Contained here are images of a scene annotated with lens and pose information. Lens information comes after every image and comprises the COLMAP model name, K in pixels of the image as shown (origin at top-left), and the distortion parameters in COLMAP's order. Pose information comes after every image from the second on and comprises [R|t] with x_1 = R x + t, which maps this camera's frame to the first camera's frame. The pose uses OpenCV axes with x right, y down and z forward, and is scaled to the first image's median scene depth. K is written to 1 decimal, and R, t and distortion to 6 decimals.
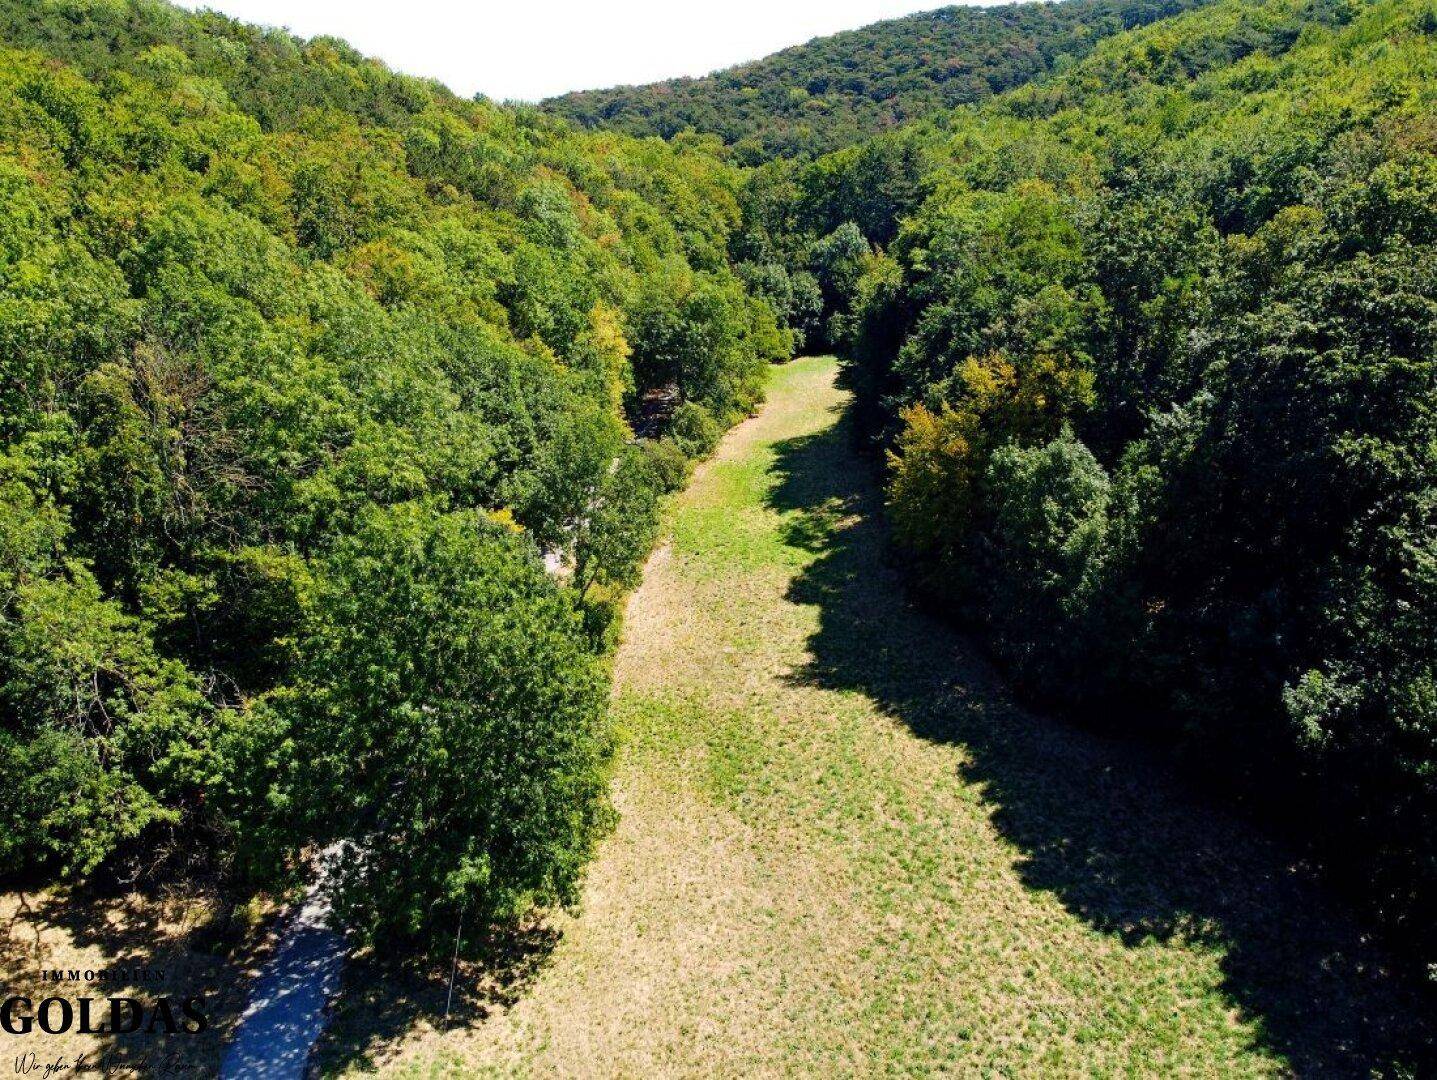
lens RADIAL K [[1100.1, 0, 717.0], [0, 1100.1, 538.6], [0, 0, 1]] dist [0.045113, 0.000491]
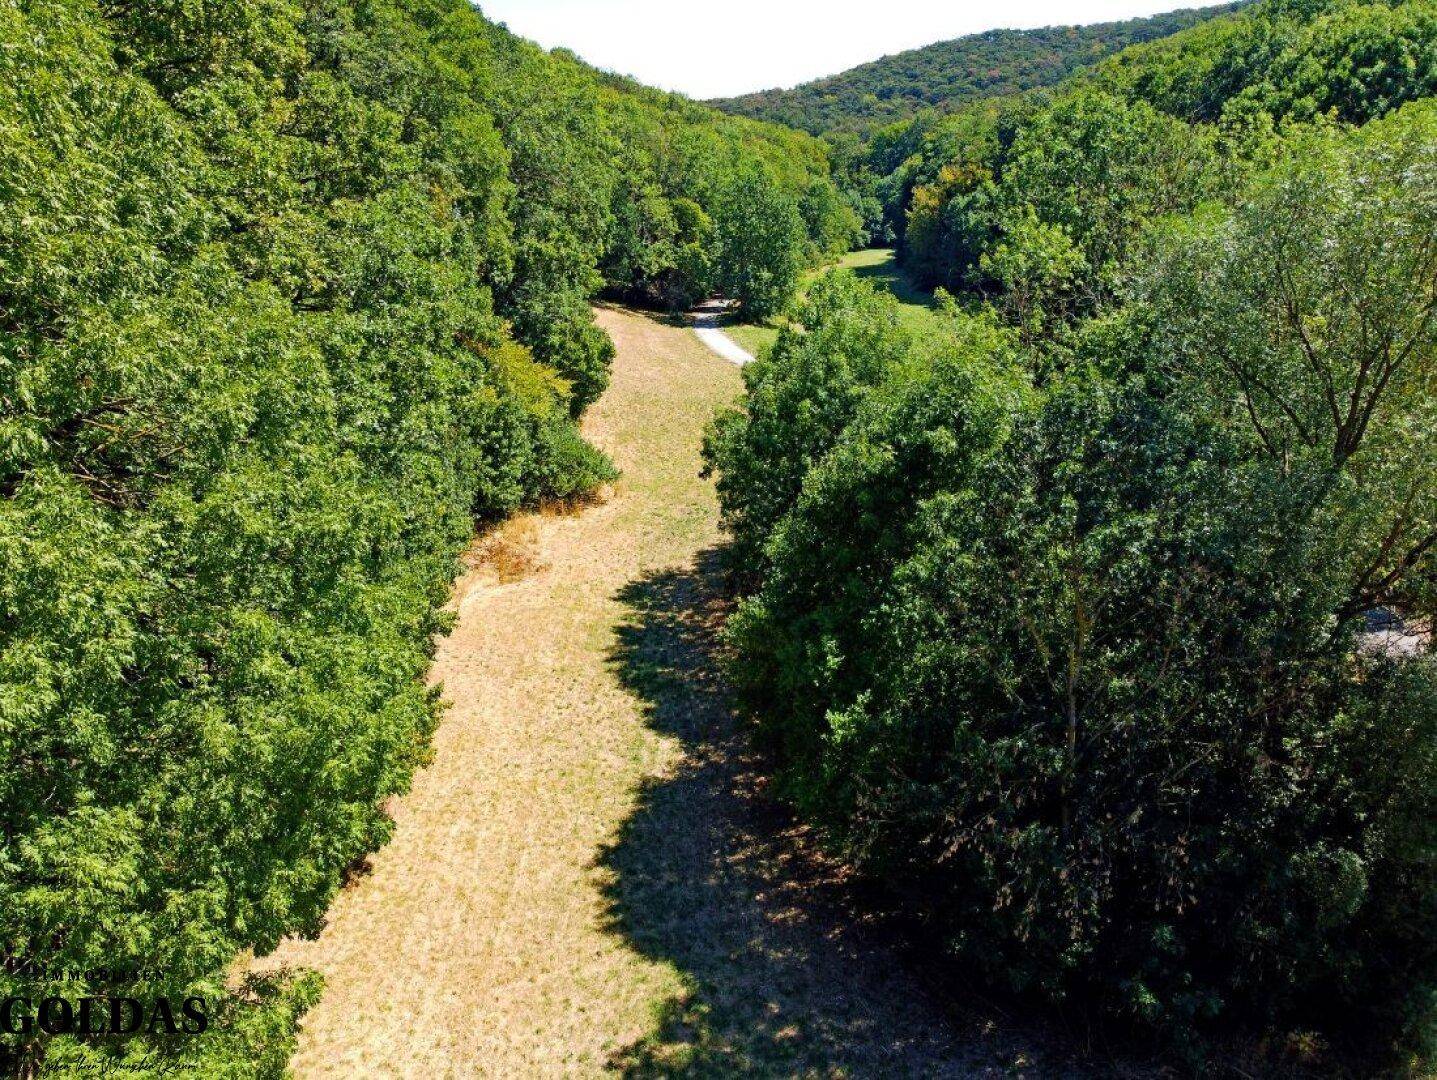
lens RADIAL K [[1100.1, 0, 720.0], [0, 1100.1, 542.3], [0, 0, 1]] dist [0.045113, 0.000491]
pose [[0.998397, 0.021361, -0.052415, -0.041132], [-0.022329, 0.999590, -0.017944, 0.274196], [0.052011, 0.019086, 0.998464, -0.546349]]
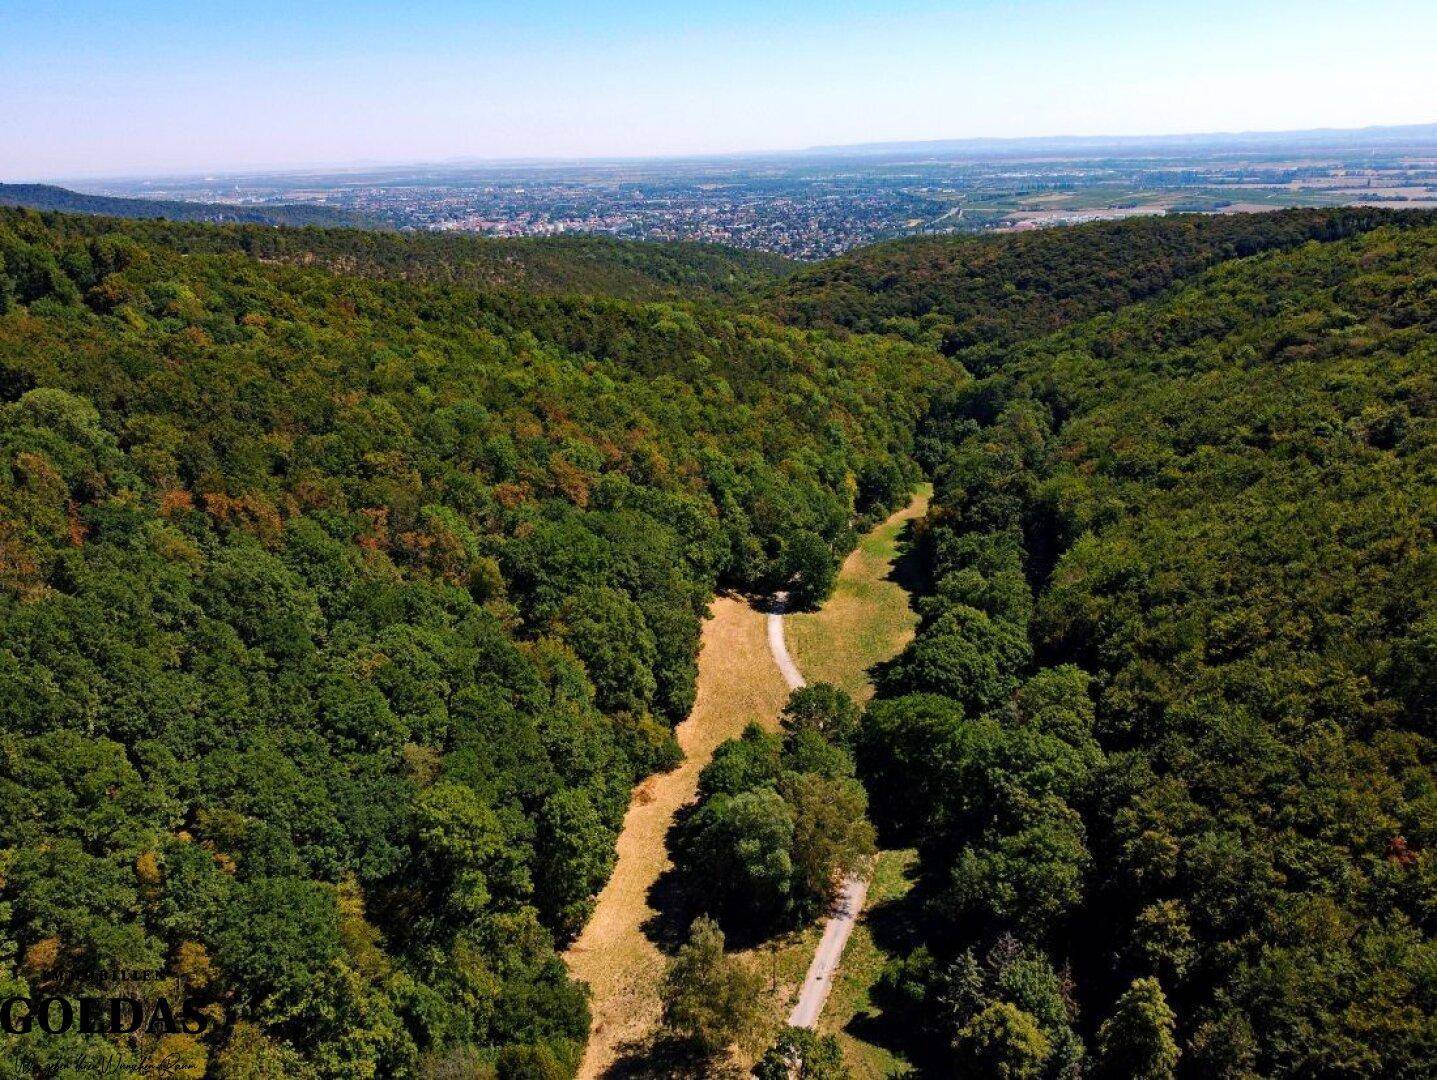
lens RADIAL K [[1100.1, 0, 714.5], [0, 1100.1, 540.3], [0, 0, 1]] dist [0.045113, 0.000491]
pose [[0.966304, 0.079485, -0.244825, 0.180115], [-0.089354, 0.995564, -0.029451, 0.062814], [0.241398, 0.050335, 0.969120, -1.236502]]
